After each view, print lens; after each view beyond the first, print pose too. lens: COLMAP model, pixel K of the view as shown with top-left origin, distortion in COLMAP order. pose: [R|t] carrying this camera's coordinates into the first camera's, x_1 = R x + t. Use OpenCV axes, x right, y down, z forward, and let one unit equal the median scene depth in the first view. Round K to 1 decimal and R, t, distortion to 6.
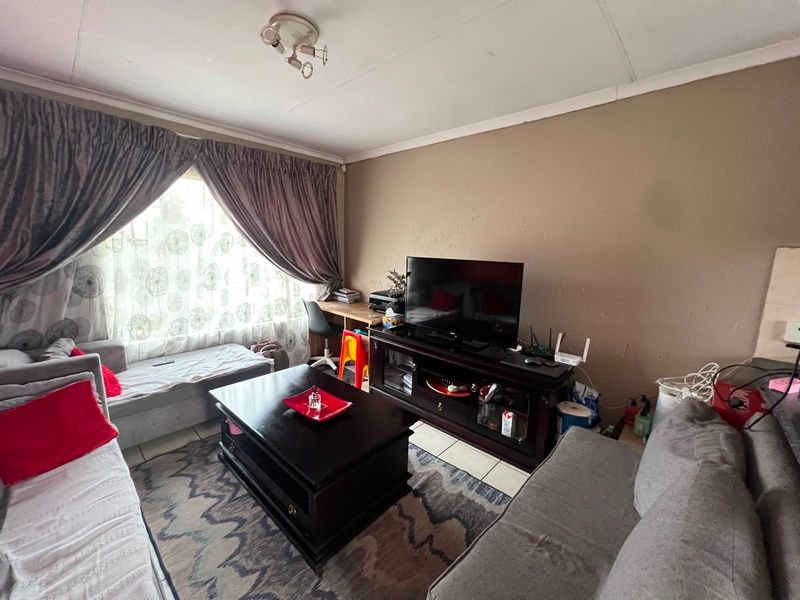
lens RADIAL K [[321.0, 0, 398.0], [0, 321.0, 297.8], [0, 0, 1]] dist [-0.004052, 0.000691]
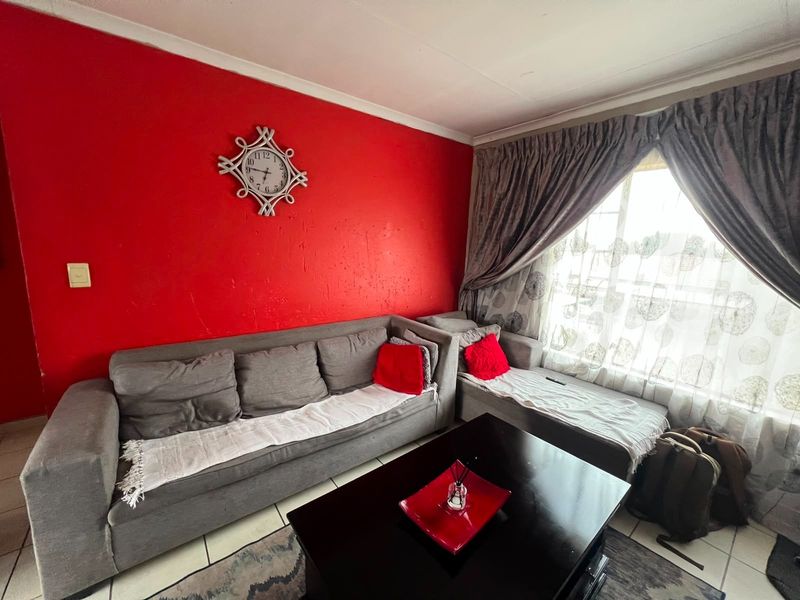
lens RADIAL K [[321.0, 0, 398.0], [0, 321.0, 297.8], [0, 0, 1]] dist [-0.004052, 0.000691]
pose [[-0.155299, 0.136588, -0.978379, 0.222753], [-0.195858, 0.966477, 0.166015, -0.094206], [0.968257, 0.217406, -0.123341, 0.615650]]
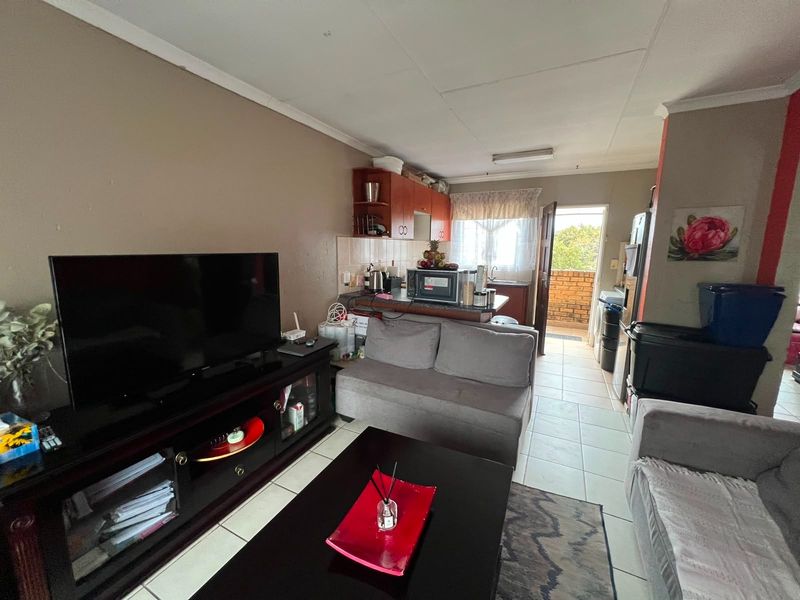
lens RADIAL K [[321.0, 0, 398.0], [0, 321.0, 297.8], [0, 0, 1]] dist [-0.004052, 0.000691]
pose [[-0.274681, -0.184455, 0.943677, -0.505498], [0.128874, 0.965510, 0.226235, -0.119033], [-0.952860, 0.183758, -0.241435, 0.732077]]
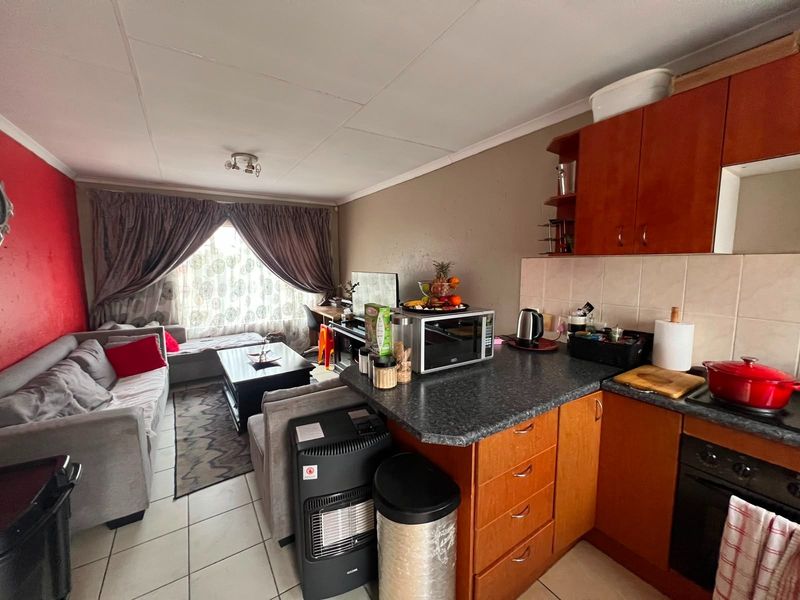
lens RADIAL K [[321.0, 0, 398.0], [0, 321.0, 297.8], [0, 0, 1]] dist [-0.004052, 0.000691]
pose [[0.971441, -0.007092, -0.237175, 0.605258], [-0.005516, 0.998608, -0.052455, 0.067517], [0.237217, 0.052266, 0.970050, -0.367132]]
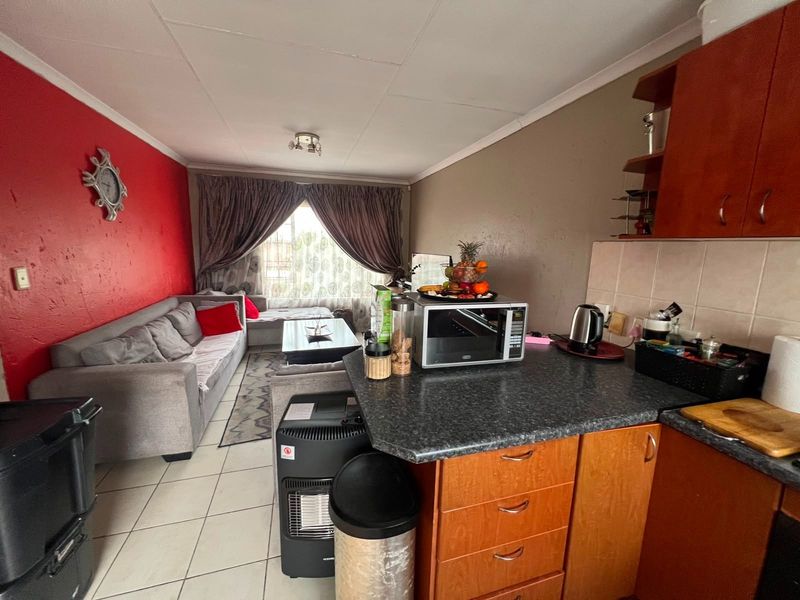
lens RADIAL K [[321.0, 0, 398.0], [0, 321.0, 297.8], [0, 0, 1]] dist [-0.004052, 0.000691]
pose [[0.865553, 0.073492, -0.495396, 0.719447], [-0.077918, 0.996891, 0.011751, 0.059145], [0.494719, 0.028429, 0.868588, -0.255161]]
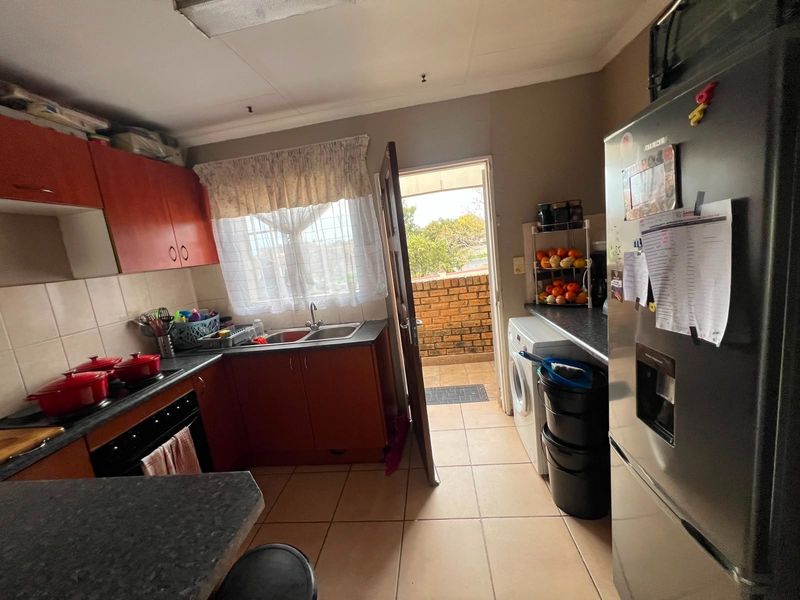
lens RADIAL K [[321.0, 0, 398.0], [0, 321.0, 297.8], [0, 0, 1]] dist [-0.004052, 0.000691]
pose [[-0.604487, -0.078027, 0.792784, 0.247697], [0.228154, 0.936544, 0.266140, -0.003490], [-0.763244, 0.341755, -0.548327, 0.035811]]
